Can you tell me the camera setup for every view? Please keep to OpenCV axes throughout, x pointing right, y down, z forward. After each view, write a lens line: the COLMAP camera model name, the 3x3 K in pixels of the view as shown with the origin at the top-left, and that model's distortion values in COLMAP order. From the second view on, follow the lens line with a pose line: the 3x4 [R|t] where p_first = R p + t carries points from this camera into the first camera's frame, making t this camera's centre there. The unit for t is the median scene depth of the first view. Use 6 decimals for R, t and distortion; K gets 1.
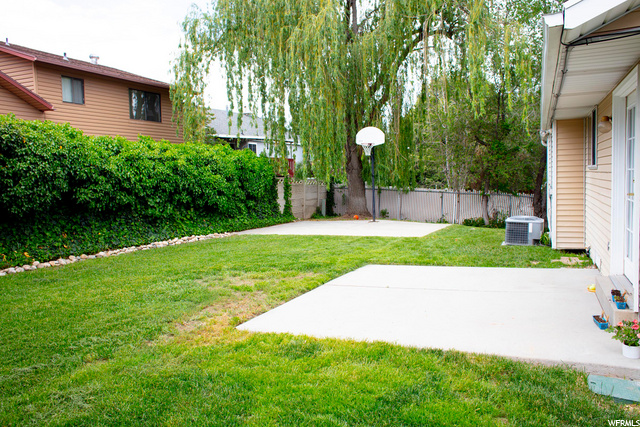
lens RADIAL K [[517.7, 0, 323.6], [0, 517.7, 215.2], [0, 0, 1]] dist [-0.056764, 0.076100]
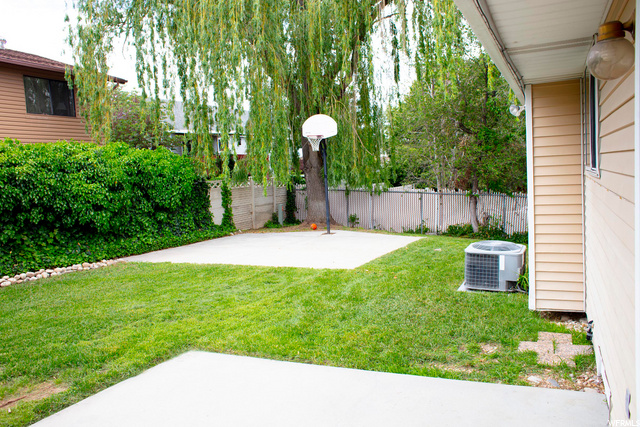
lens RADIAL K [[517.7, 0, 316.7], [0, 517.7, 211.9], [0, 0, 1]] dist [-0.056764, 0.076100]
pose [[0.998882, -0.020527, -0.042574, 0.120747], [0.020781, 0.999769, 0.005545, -0.027210], [0.042450, -0.006423, 0.999078, 0.213582]]
